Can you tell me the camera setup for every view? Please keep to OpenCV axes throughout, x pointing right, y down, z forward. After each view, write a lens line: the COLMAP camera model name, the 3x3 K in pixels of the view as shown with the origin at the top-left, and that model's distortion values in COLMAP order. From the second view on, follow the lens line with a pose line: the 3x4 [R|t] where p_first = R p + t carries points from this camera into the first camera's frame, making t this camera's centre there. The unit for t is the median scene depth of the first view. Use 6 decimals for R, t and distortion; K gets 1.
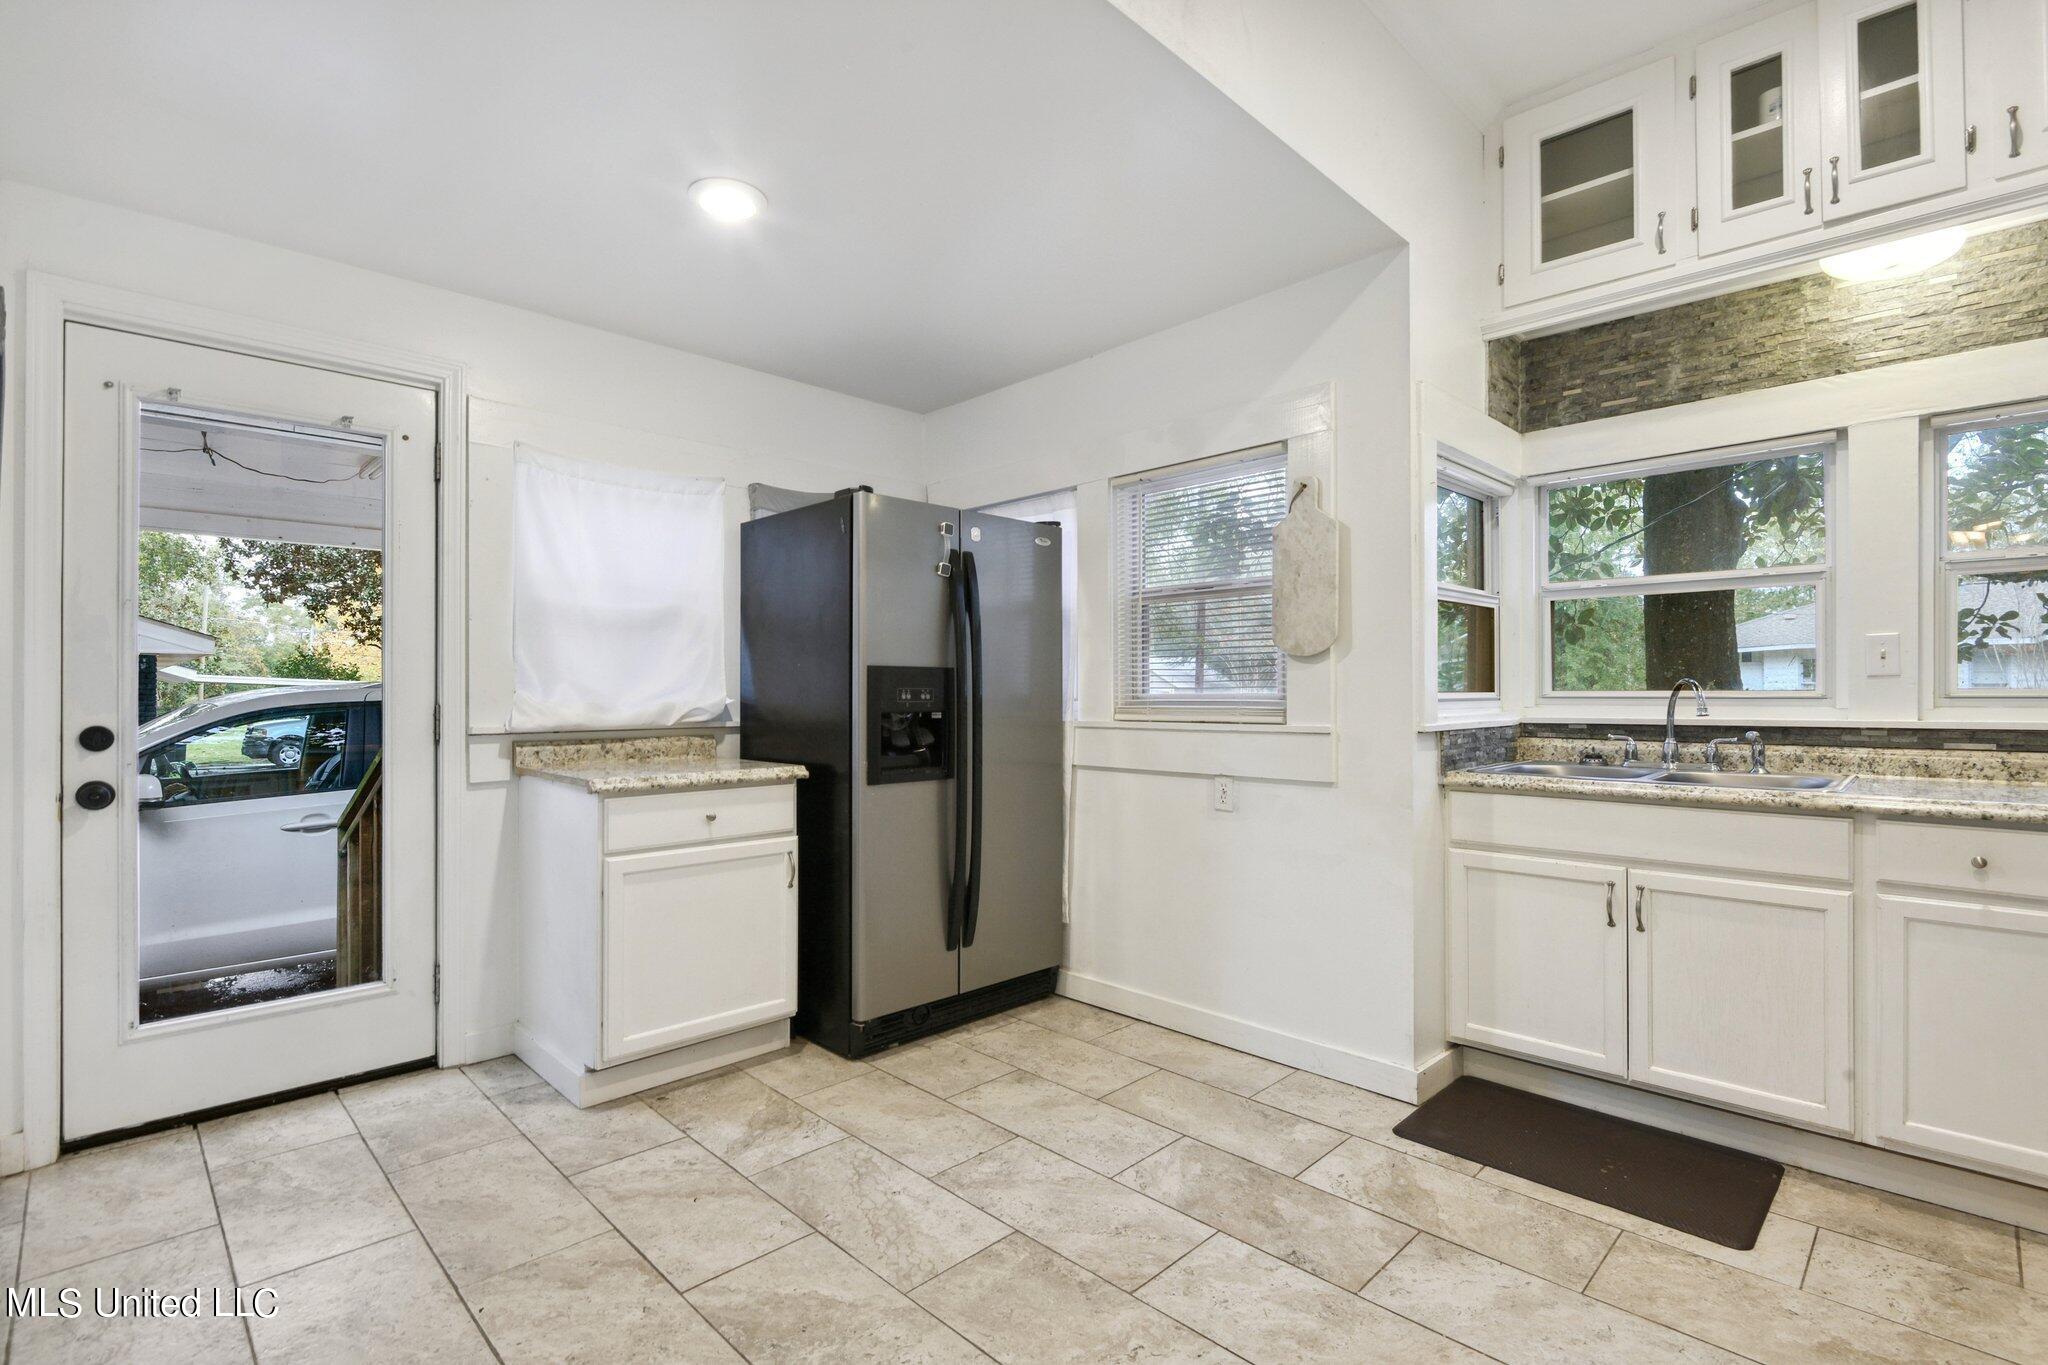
lens RADIAL K [[949.8, 0, 1018.0], [0, 949.8, 685.9], [0, 0, 1]] dist [-0.002580, -0.000507]
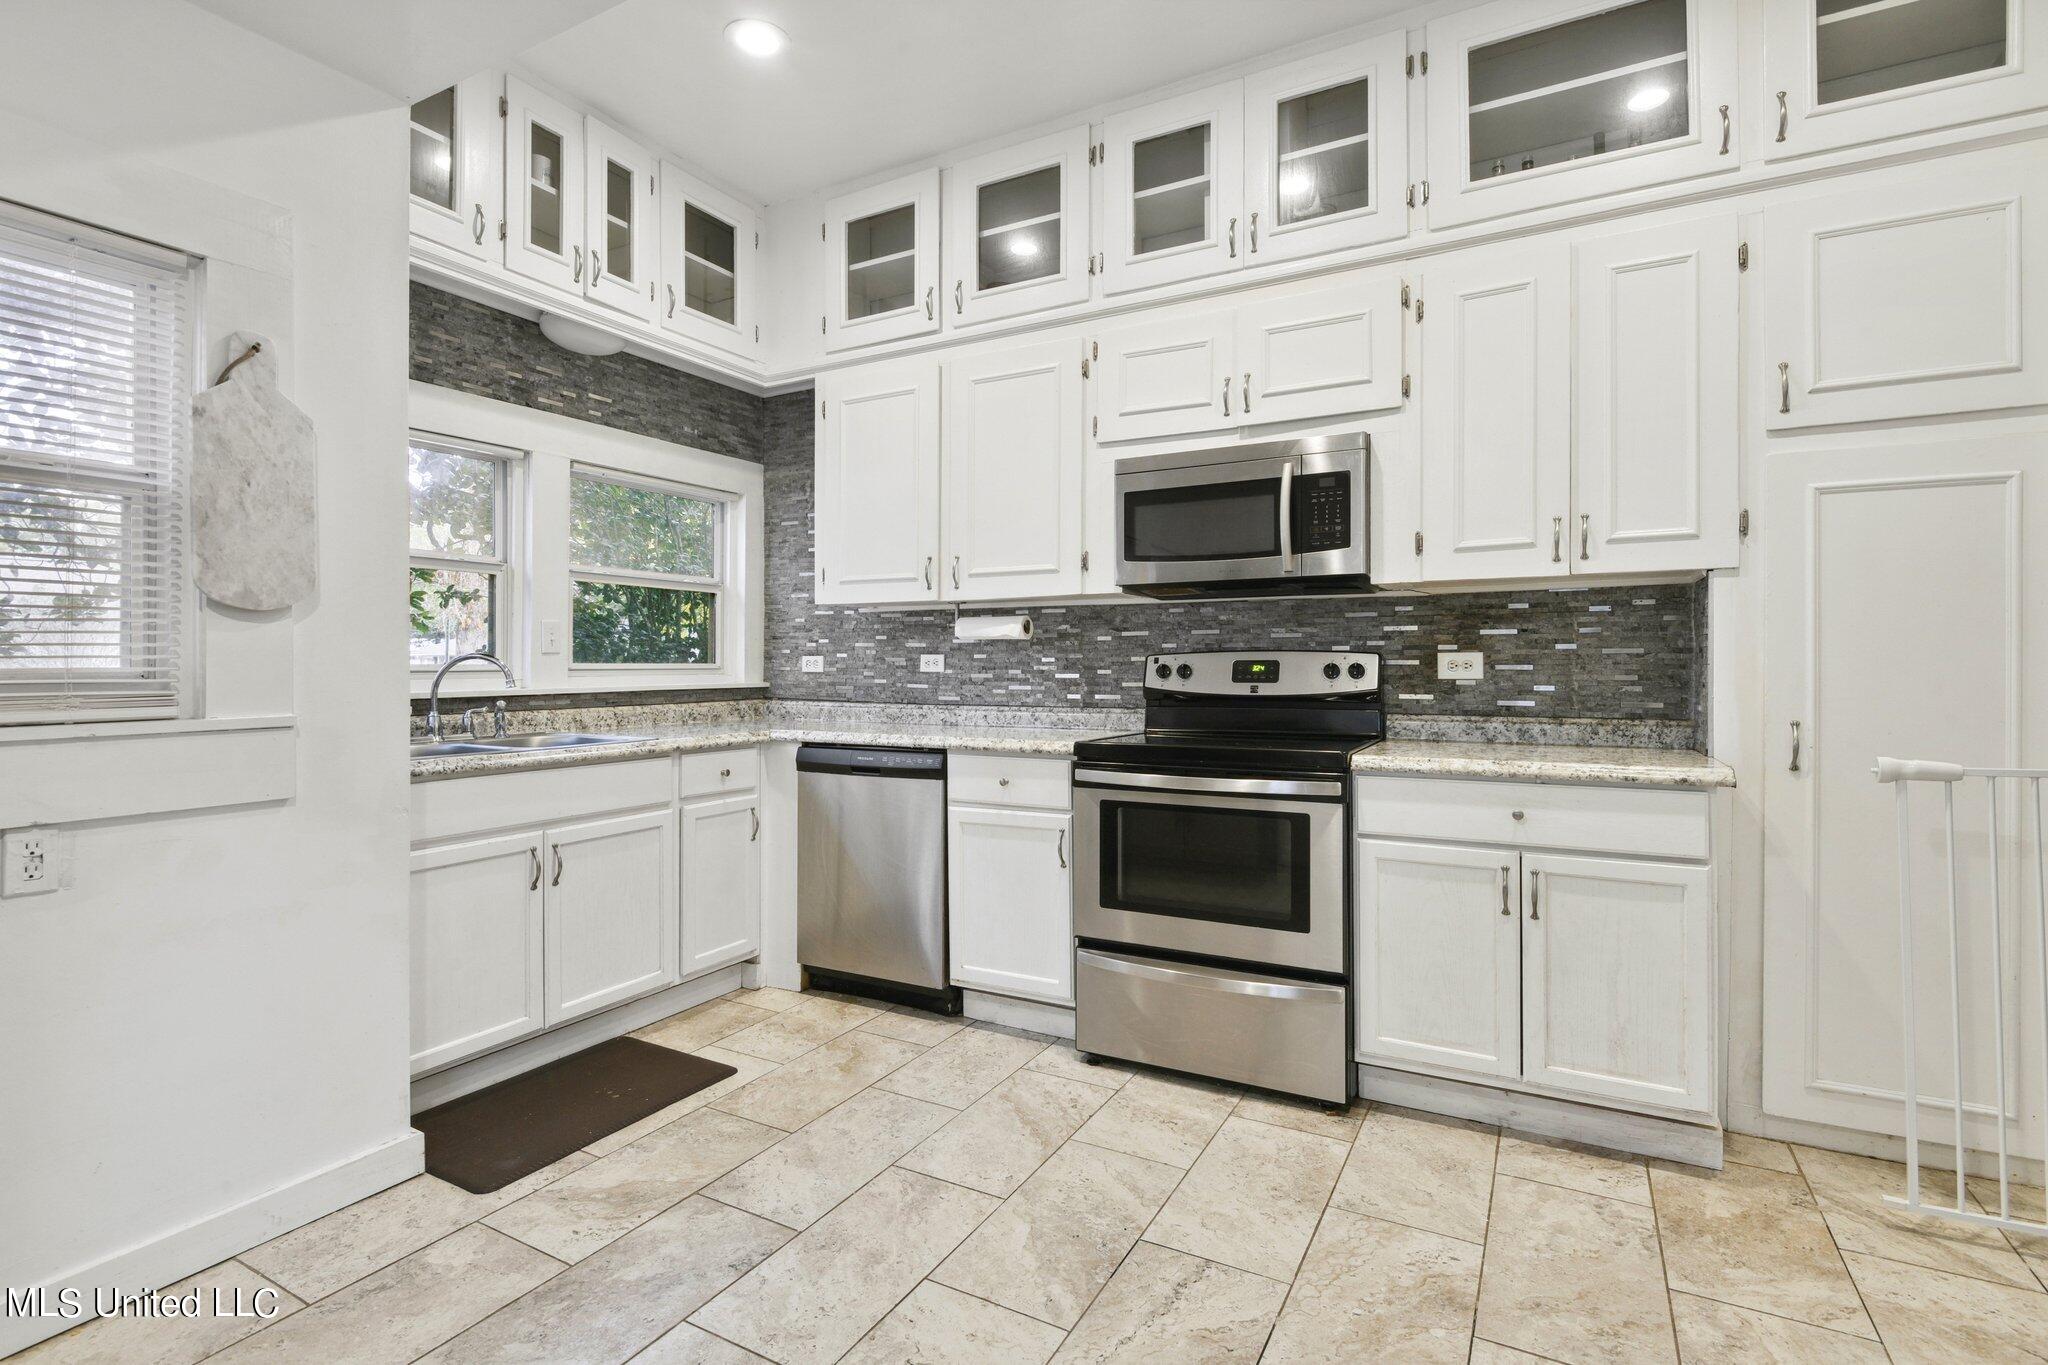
lens RADIAL K [[983.3, 0, 1018.3], [0, 983.3, 667.2], [0, 0, 1]] dist [0.000232, 0.000080]
pose [[-0.275695, -0.000588, 0.961245, -0.649916], [-0.003881, 0.999992, -0.000501, 0.007656], [-0.961237, -0.003869, -0.275695, 0.907328]]
